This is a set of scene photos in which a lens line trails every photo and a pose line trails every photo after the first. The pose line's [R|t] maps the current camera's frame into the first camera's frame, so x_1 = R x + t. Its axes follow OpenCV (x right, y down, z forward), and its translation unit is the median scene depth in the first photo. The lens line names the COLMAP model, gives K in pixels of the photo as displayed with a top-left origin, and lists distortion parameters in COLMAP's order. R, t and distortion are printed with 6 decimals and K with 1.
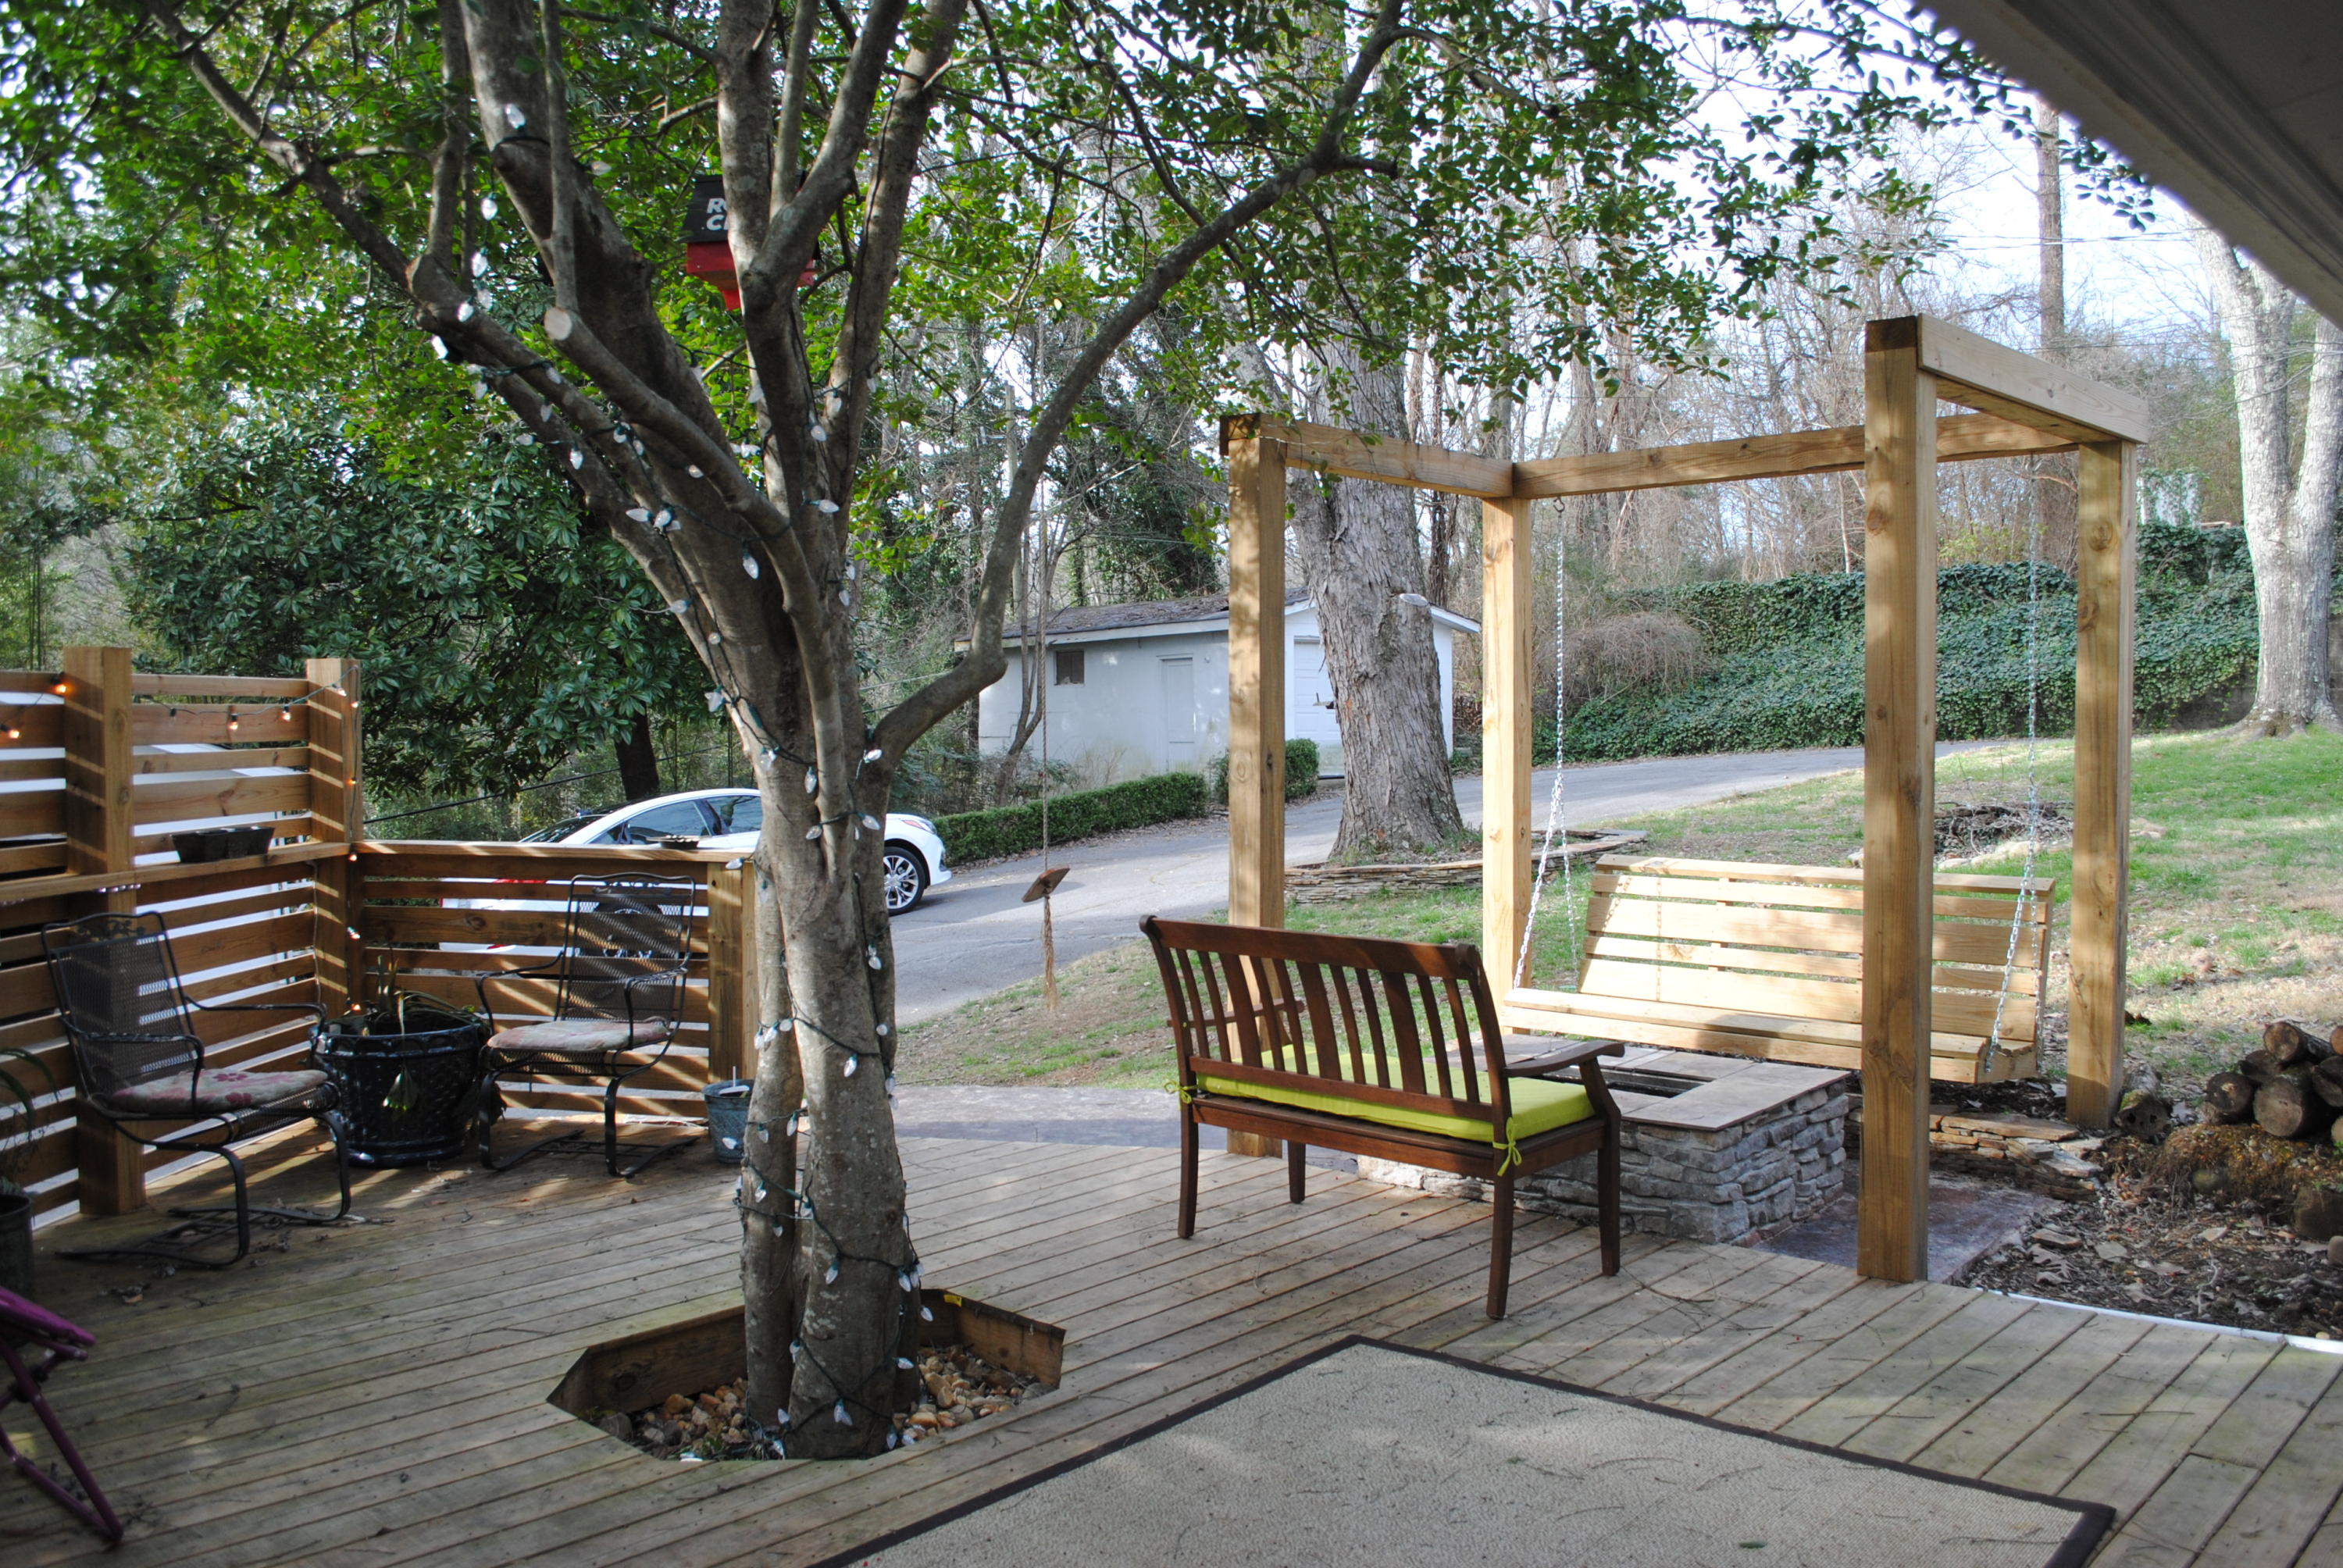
lens RADIAL K [[1895.0, 0, 1176.2], [0, 1895.0, 783.5], [0, 0, 1]] dist [-0.079074, 0.008124]
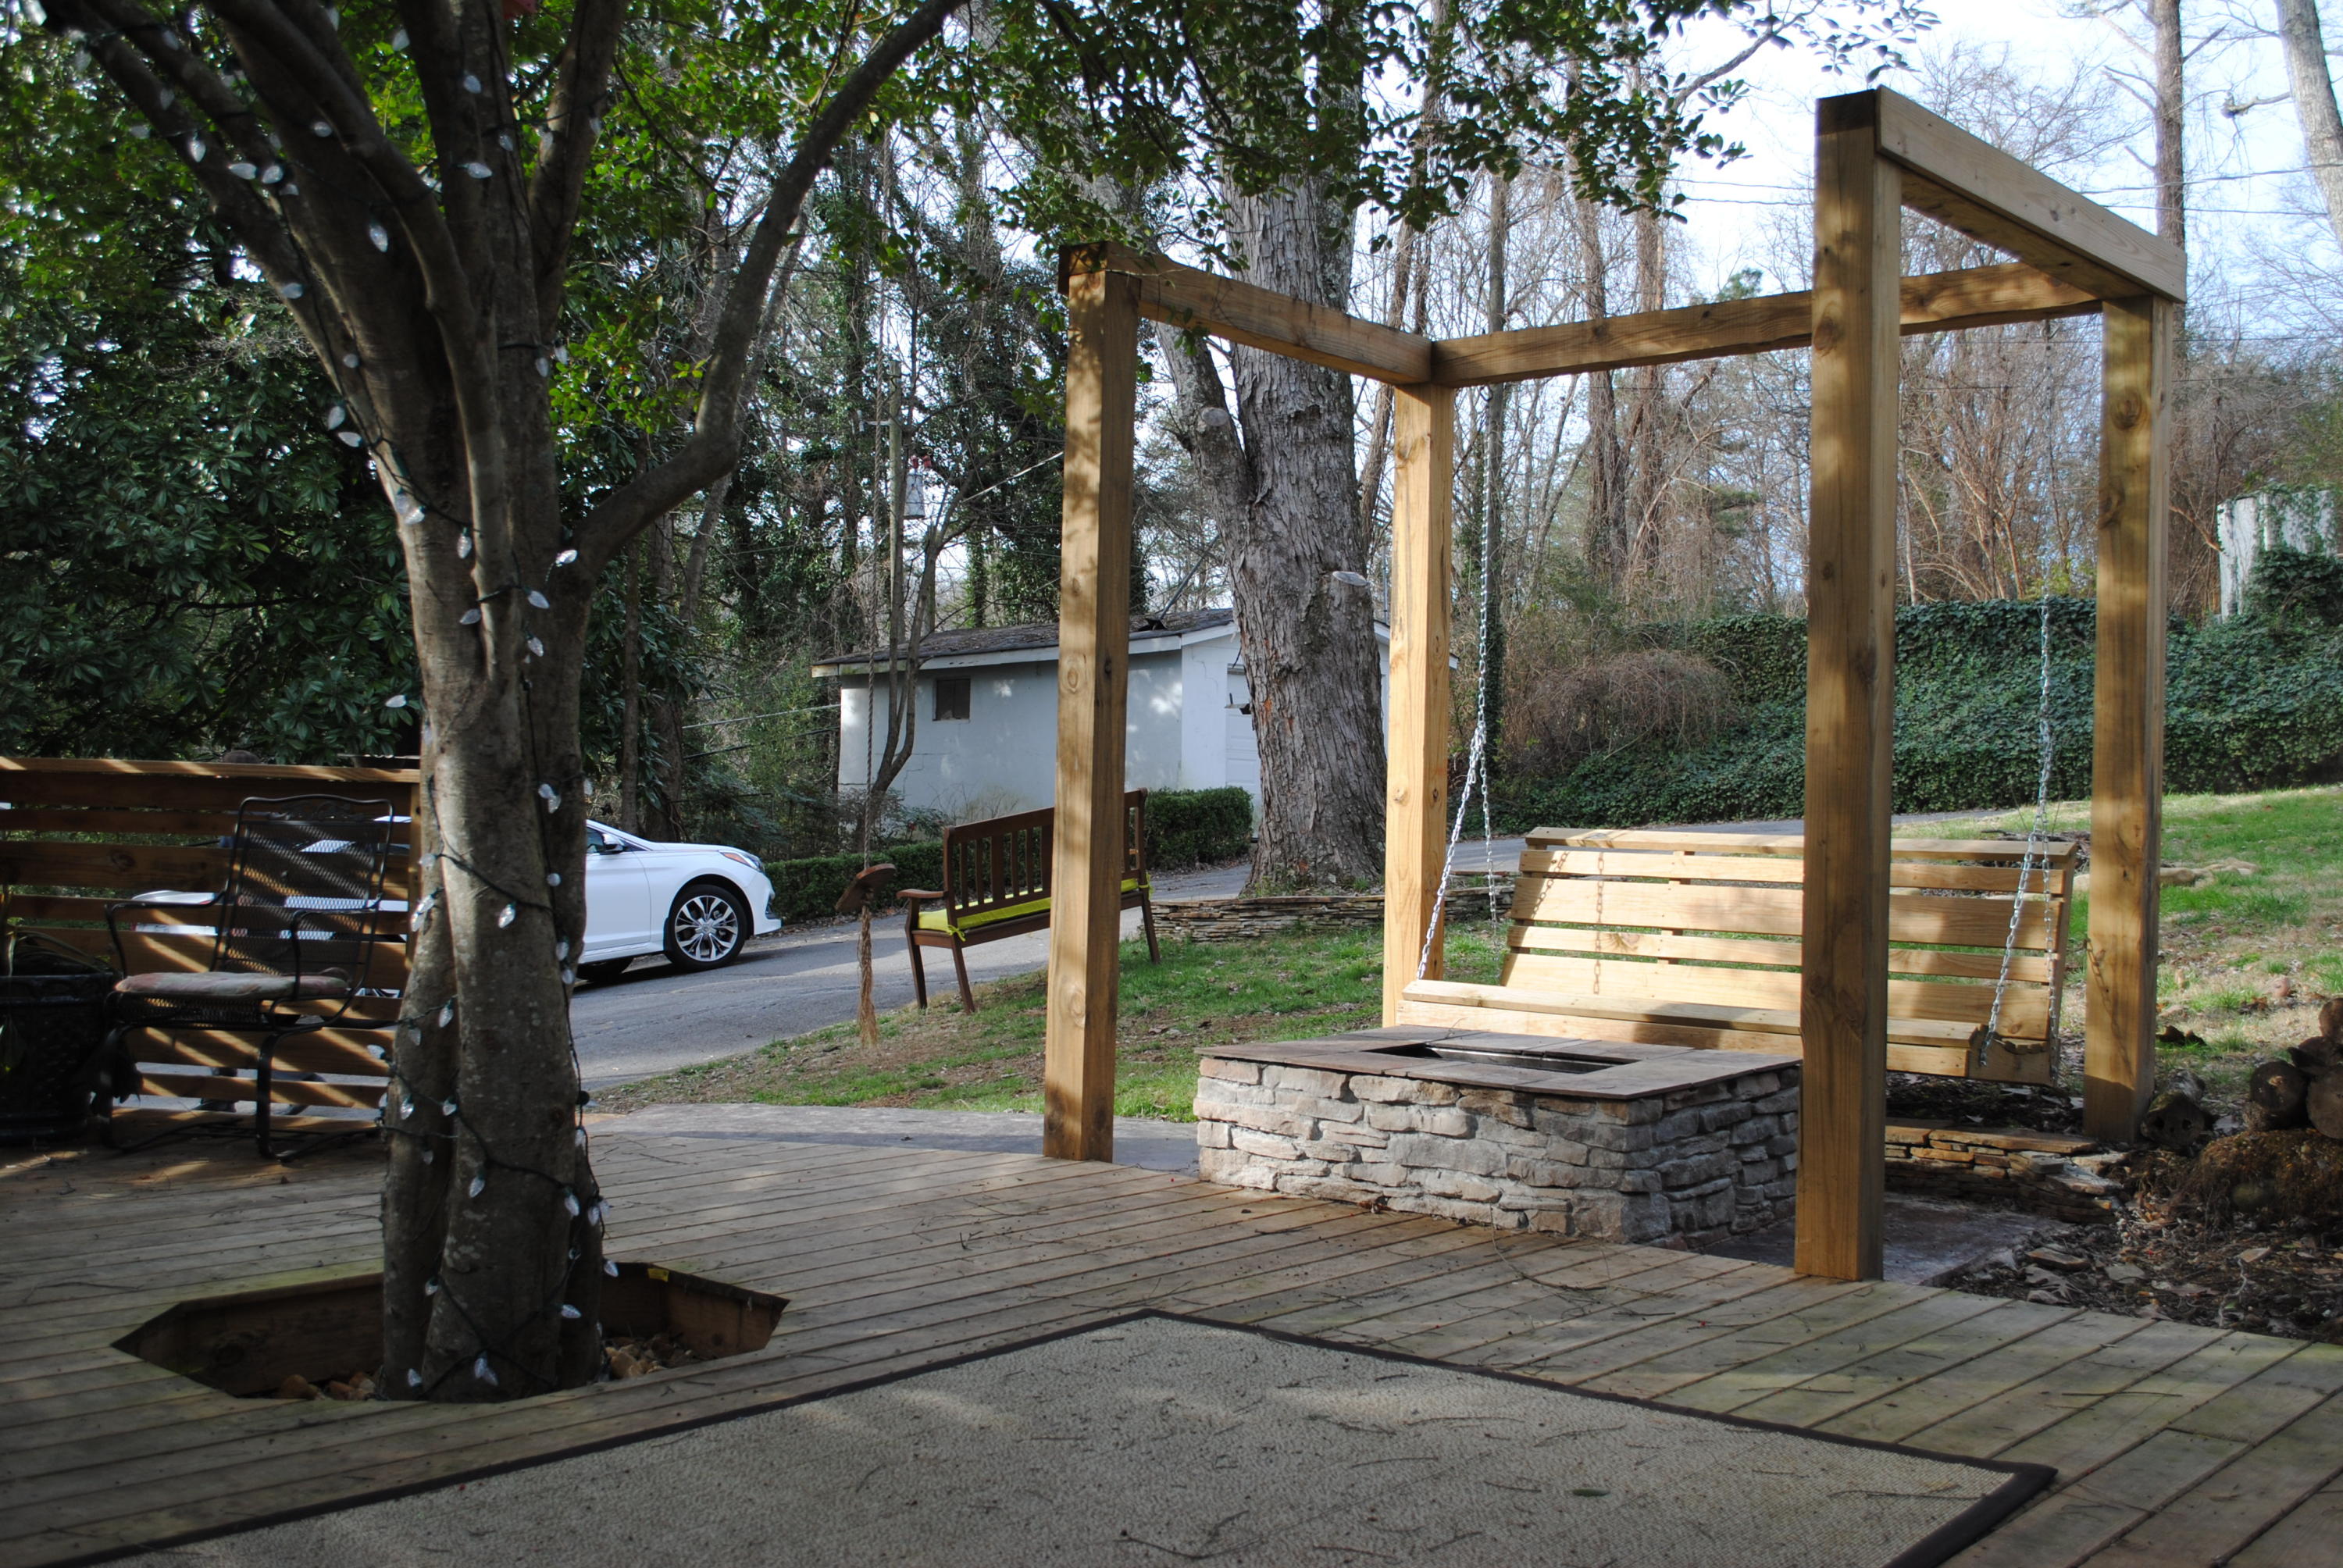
lens RADIAL K [[2342.1, 0, 1174.2], [0, 2342.1, 784.0], [0, 0, 1]] dist [-0.059847, 0.000000]
pose [[0.999231, 0.028565, 0.026866, 0.052642], [-0.027243, 0.998458, -0.048362, 0.086427], [-0.028206, 0.047593, 0.998468, 0.001882]]
